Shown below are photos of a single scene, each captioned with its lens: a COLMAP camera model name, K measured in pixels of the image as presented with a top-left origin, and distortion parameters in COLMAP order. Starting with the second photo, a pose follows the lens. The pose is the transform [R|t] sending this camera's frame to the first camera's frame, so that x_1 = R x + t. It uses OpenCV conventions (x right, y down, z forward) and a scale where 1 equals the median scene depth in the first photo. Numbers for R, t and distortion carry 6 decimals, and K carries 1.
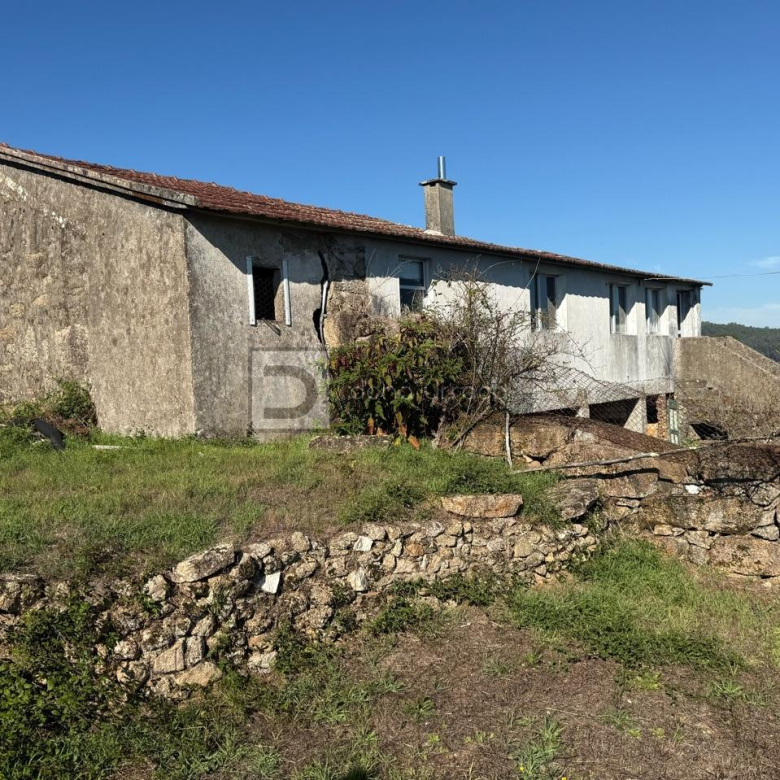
lens RADIAL K [[807.7, 0, 390.0], [0, 807.7, 390.0], [0, 0, 1]] dist [0.189779, -0.383173]
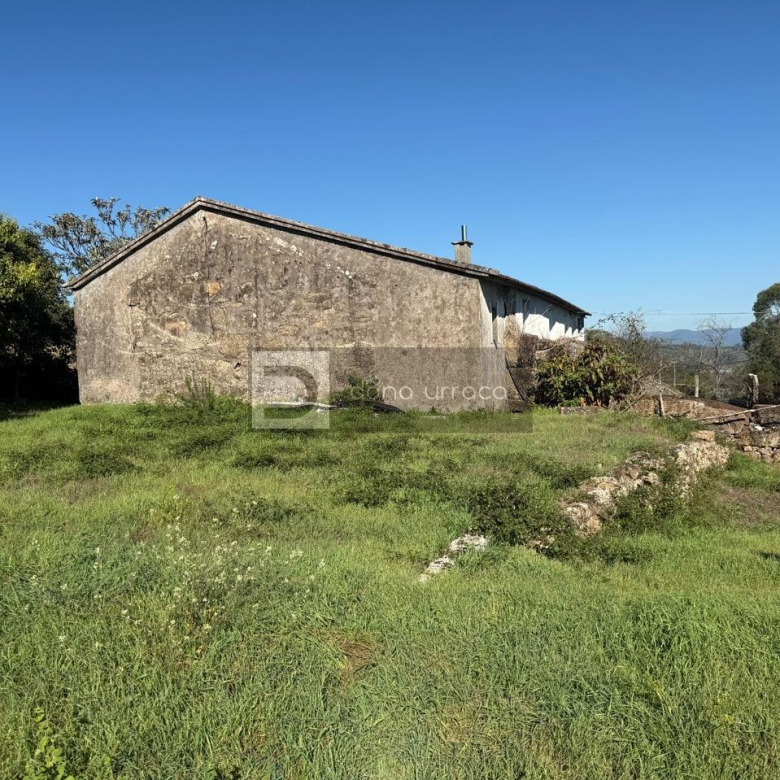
lens RADIAL K [[735.1, 0, 399.3], [0, 735.1, 384.0], [0, 0, 1]] dist [0.154350, -0.291790]
pose [[0.942897, -0.006663, 0.333018, -0.817854], [0.009481, 0.999932, -0.006838, 0.011338], [-0.332950, 0.009604, 0.942896, -0.343930]]
